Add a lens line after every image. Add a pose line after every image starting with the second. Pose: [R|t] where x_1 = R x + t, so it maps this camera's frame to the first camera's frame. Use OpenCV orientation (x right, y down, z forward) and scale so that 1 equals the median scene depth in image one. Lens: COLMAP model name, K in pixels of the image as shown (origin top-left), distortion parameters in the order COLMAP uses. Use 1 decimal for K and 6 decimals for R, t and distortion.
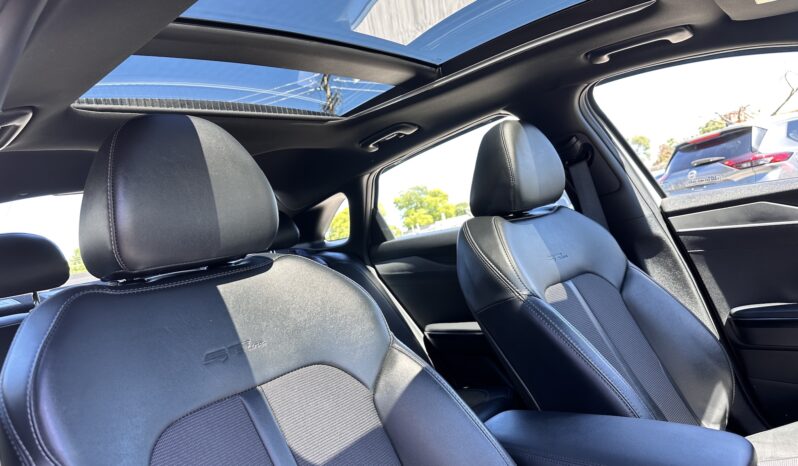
lens RADIAL K [[577.1, 0, 419.7], [0, 577.1, 233.1], [0, 0, 1]] dist [-0.000146, -0.004195]
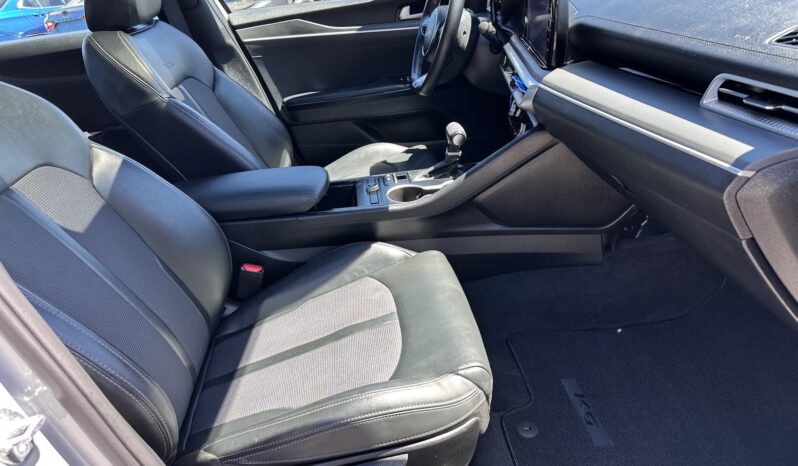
lens RADIAL K [[577.1, 0, 419.7], [0, 577.1, 233.1], [0, 0, 1]] dist [-0.000146, -0.004195]
pose [[0.678080, -0.235739, 0.696157, -0.305107], [-0.010599, 0.943933, 0.329967, -0.029312], [-0.734912, -0.231123, 0.637563, -0.236786]]
